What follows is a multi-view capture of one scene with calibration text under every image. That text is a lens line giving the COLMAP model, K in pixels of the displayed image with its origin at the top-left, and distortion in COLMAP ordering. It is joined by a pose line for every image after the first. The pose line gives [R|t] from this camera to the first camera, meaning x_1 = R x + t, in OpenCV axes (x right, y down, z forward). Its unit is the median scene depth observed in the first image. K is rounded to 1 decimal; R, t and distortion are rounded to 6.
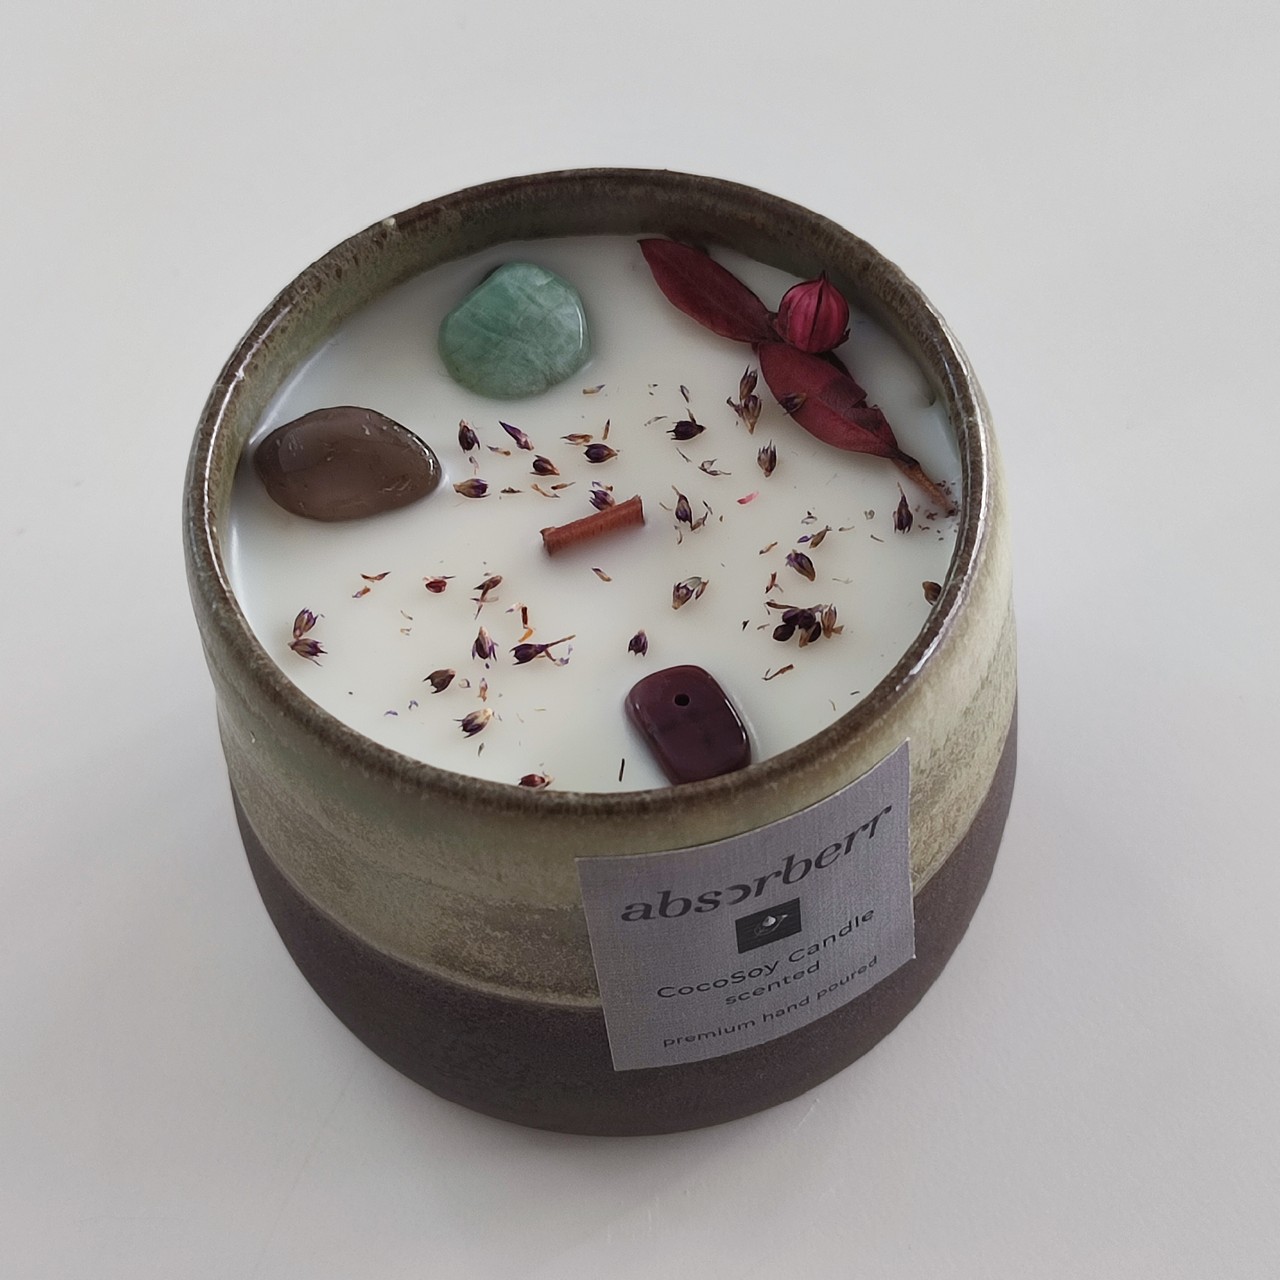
lens RADIAL K [[2644.3, 0, 628.0], [0, 2644.3, 649.2], [0, 0, 1]] dist [0.319546, -3.456210]
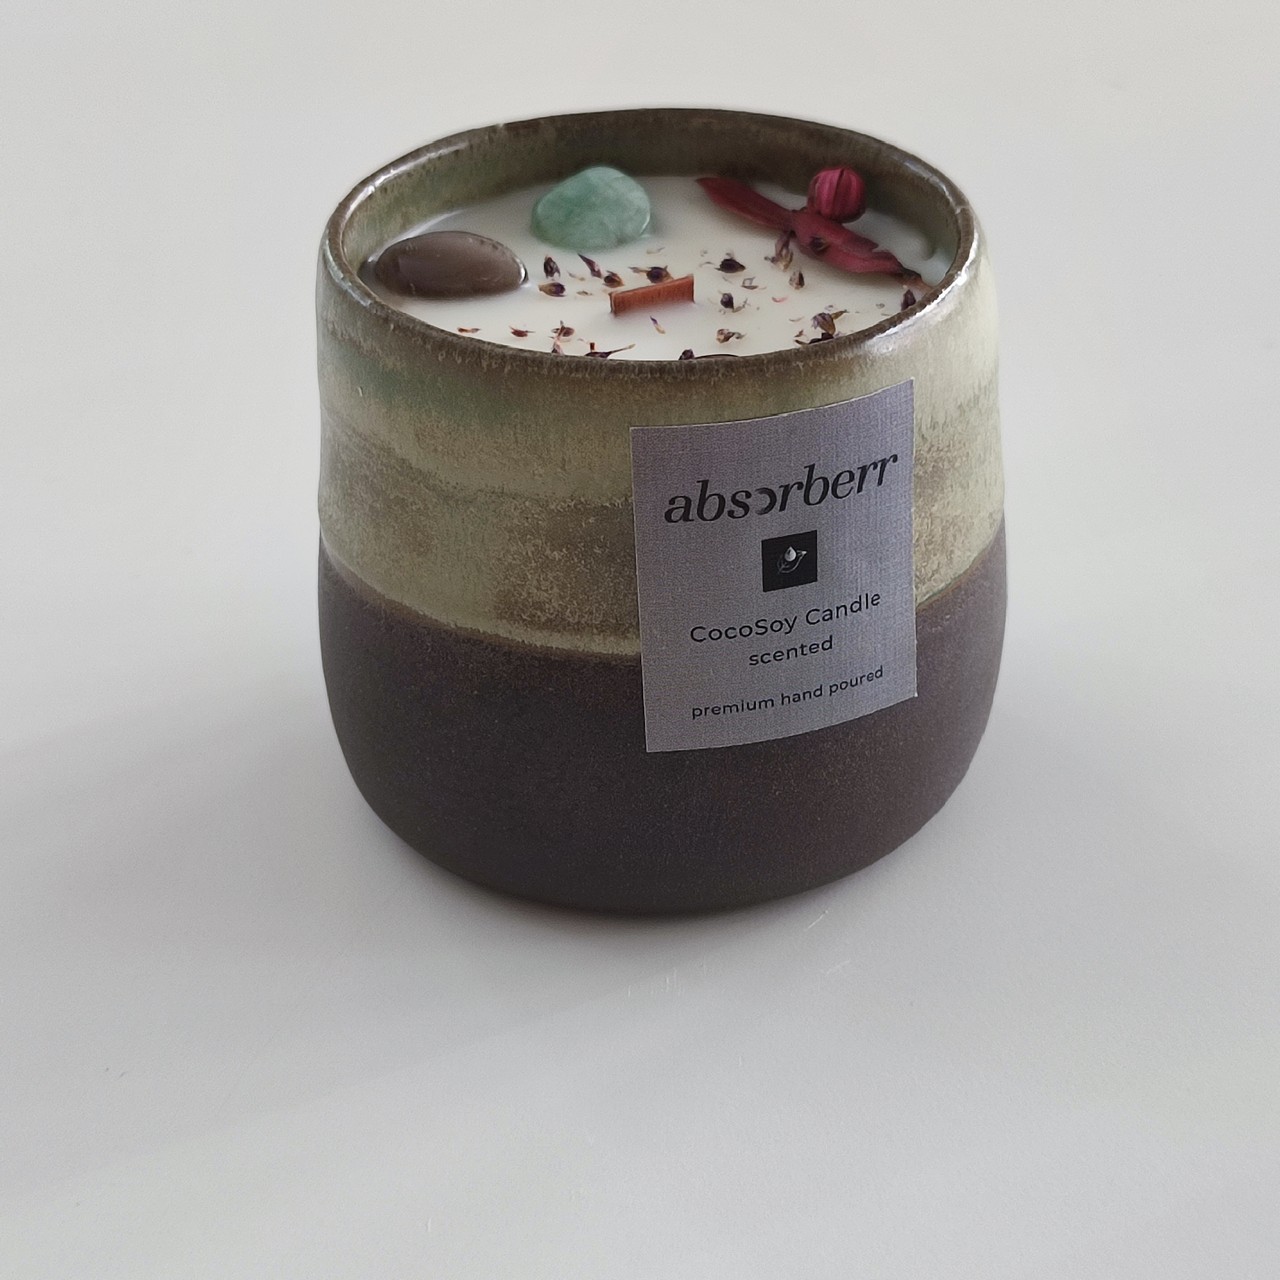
lens RADIAL K [[2644.3, 0, 628.0], [0, 2644.3, 649.2], [0, 0, 1]] dist [0.319546, -3.456210]
pose [[0.998712, 0.048769, -0.013964, 0.000486], [-0.049936, 0.896679, -0.439857, 0.636750], [-0.008930, 0.439988, 0.897959, -0.018446]]
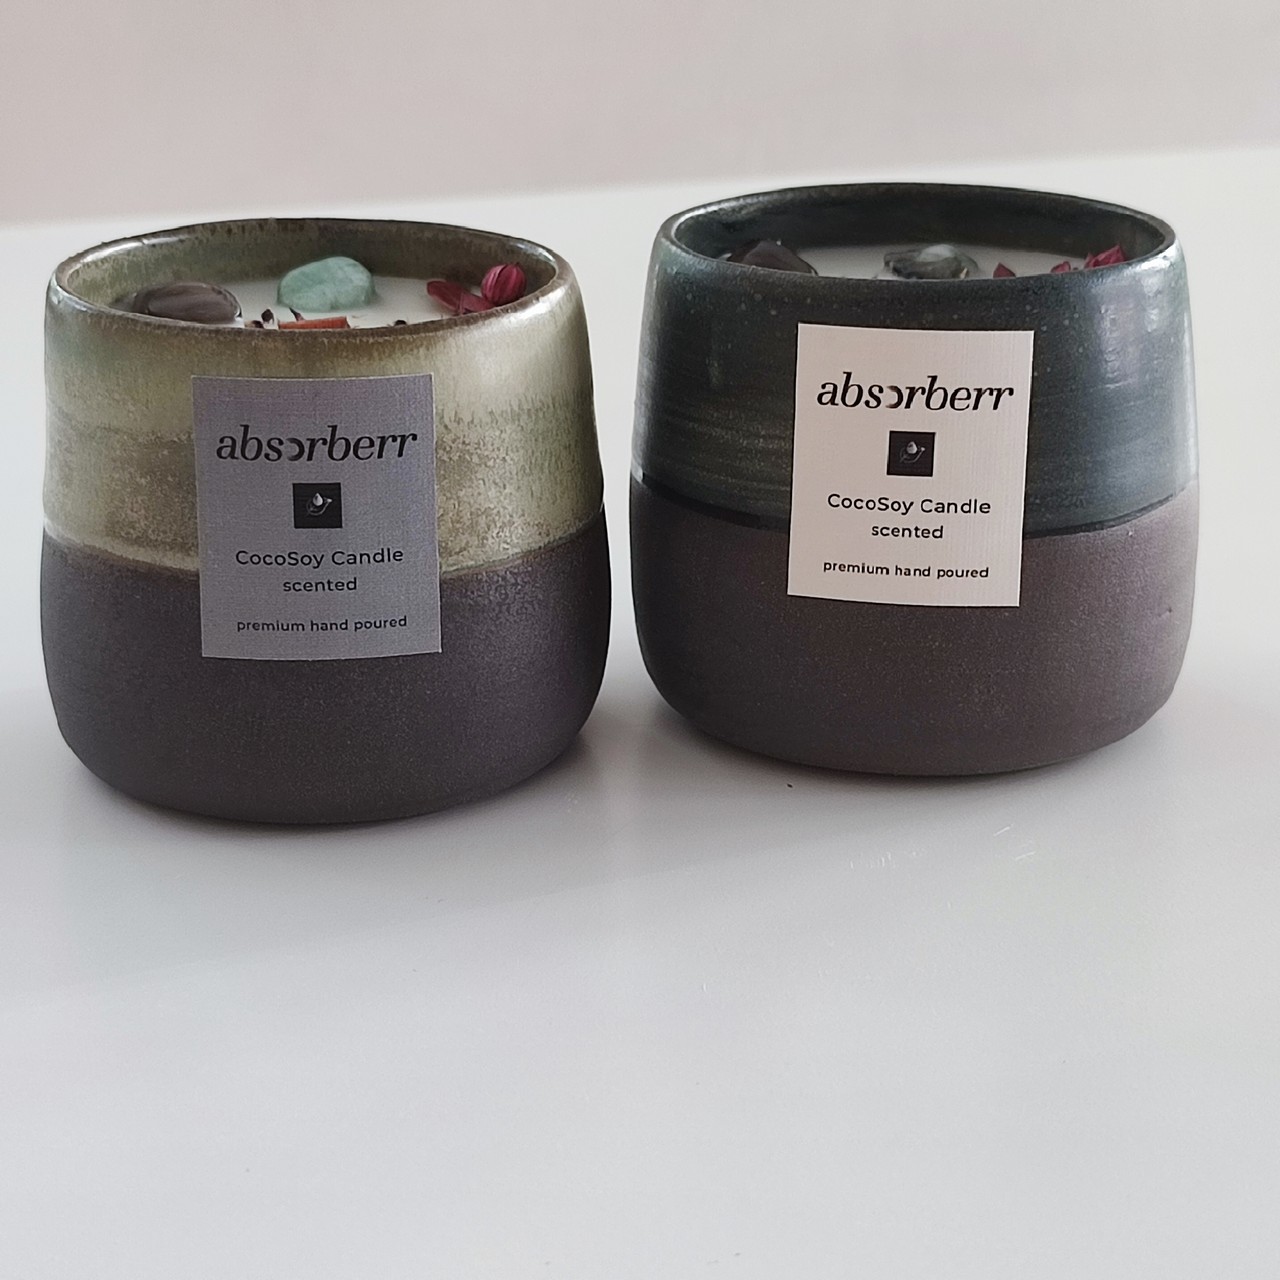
lens RADIAL K [[2644.3, 0, 628.0], [0, 2644.3, 649.2], [0, 0, 1]] dist [0.319546, -3.456210]
pose [[0.953508, 0.157675, -0.256830, 0.583472], [-0.281381, 0.770973, -0.571336, 0.920374], [0.107923, 0.617041, 0.779495, -0.054678]]
